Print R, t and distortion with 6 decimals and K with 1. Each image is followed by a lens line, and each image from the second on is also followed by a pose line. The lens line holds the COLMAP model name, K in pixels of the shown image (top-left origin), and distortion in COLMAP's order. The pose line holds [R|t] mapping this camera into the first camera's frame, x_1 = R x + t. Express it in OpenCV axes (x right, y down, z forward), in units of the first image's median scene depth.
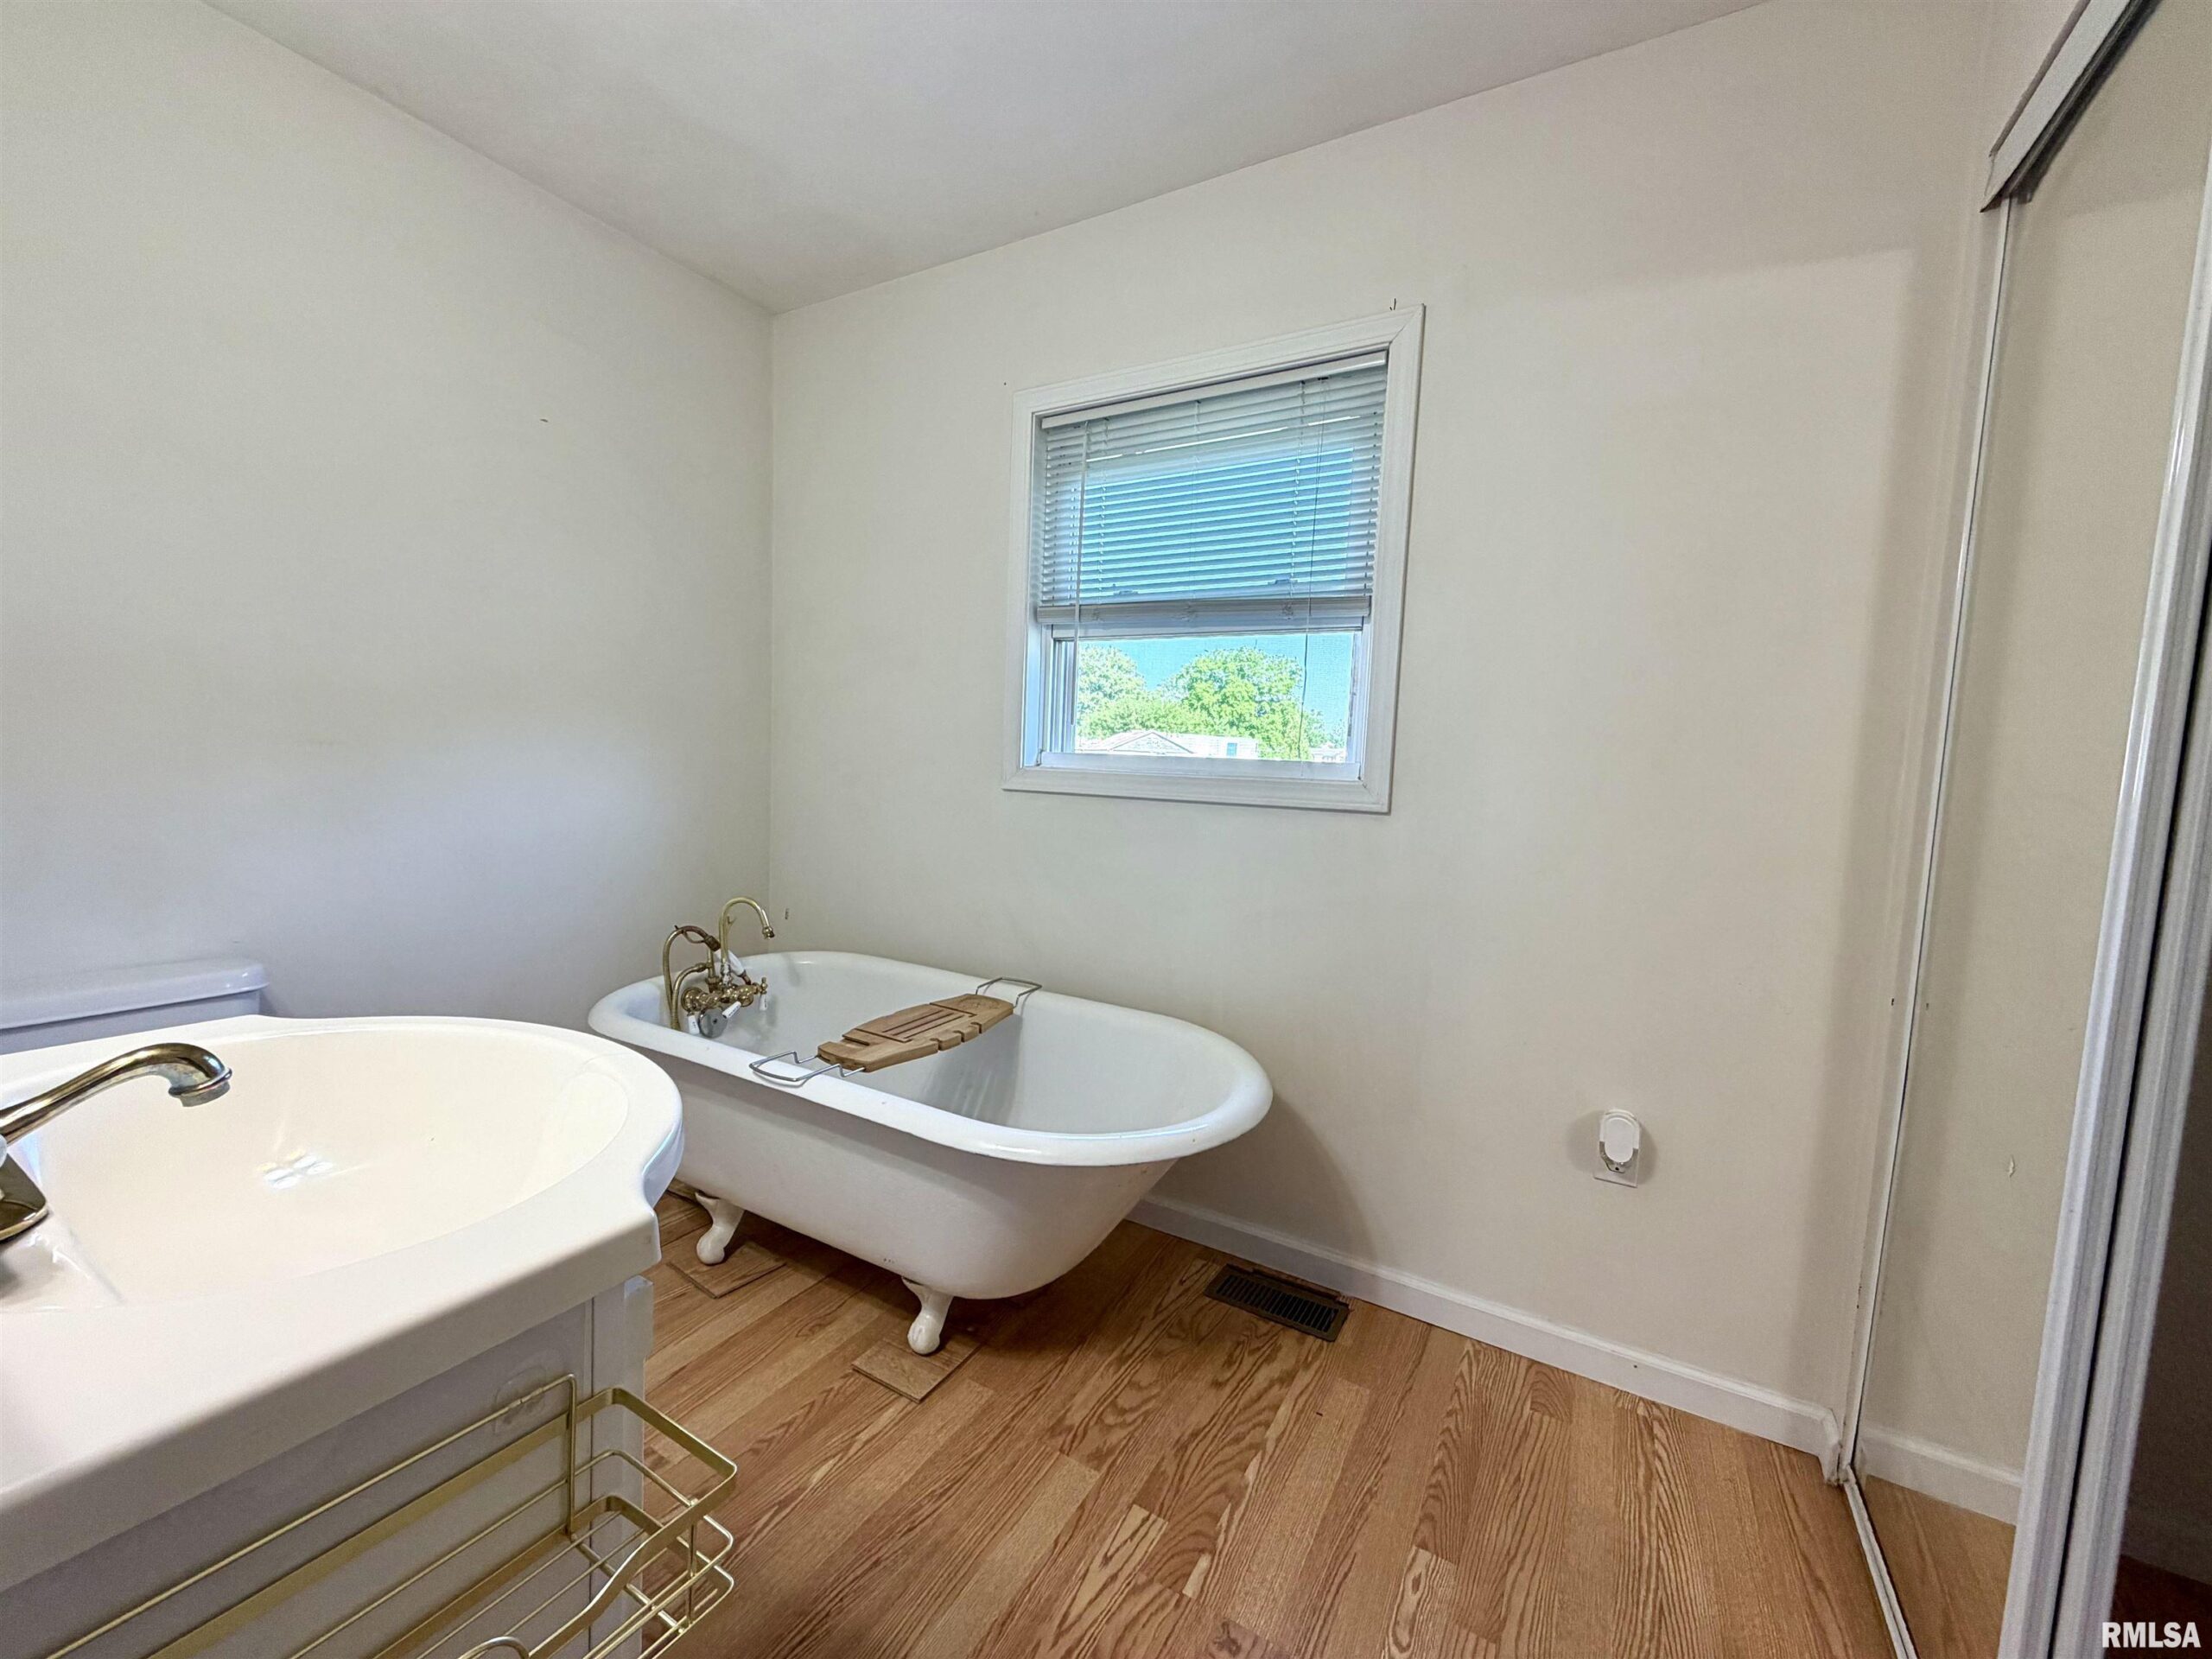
lens RADIAL K [[879.0, 0, 1114.0], [0, 879.0, 828.2], [0, 0, 1]] dist [-0.000061, 0.000542]
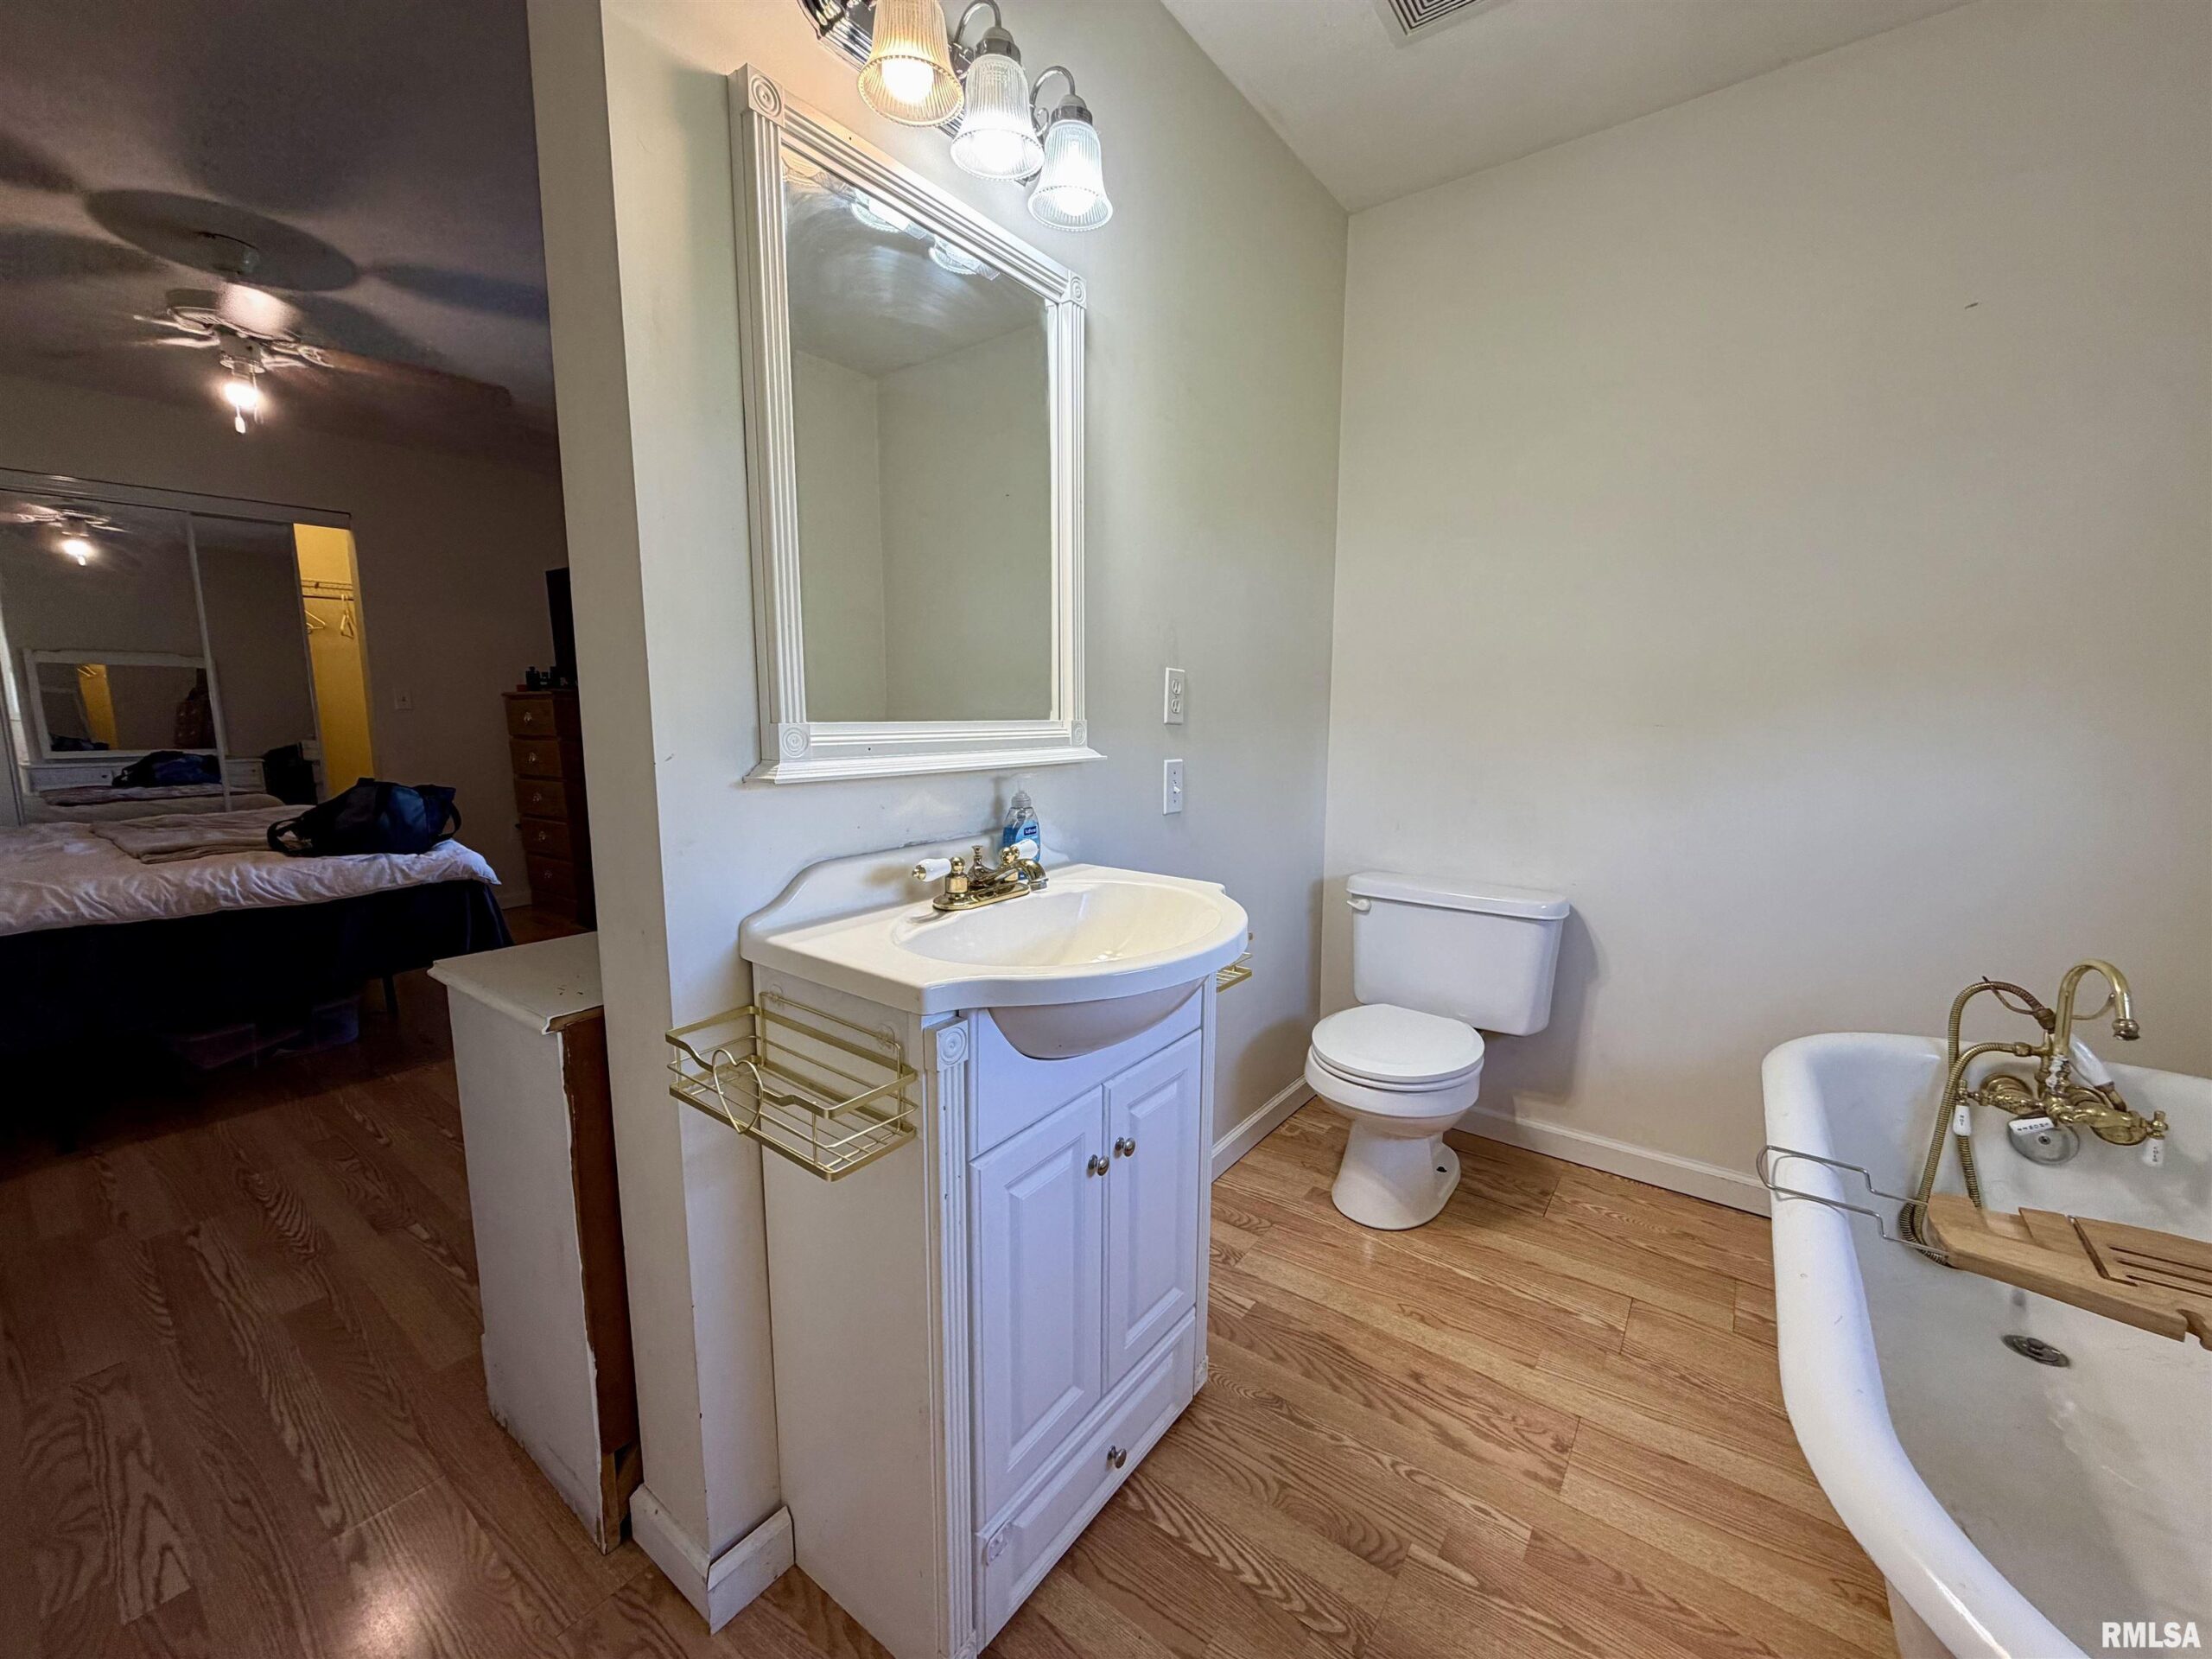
lens RADIAL K [[879.0, 0, 1069.4], [0, 879.0, 841.9], [0, 0, 1]] dist [-0.000061, 0.000542]
pose [[-0.131281, 0.109195, -0.985313, 0.331666], [-0.084897, 0.989025, 0.120918, -0.020461], [0.987703, 0.099525, -0.120570, 0.447466]]
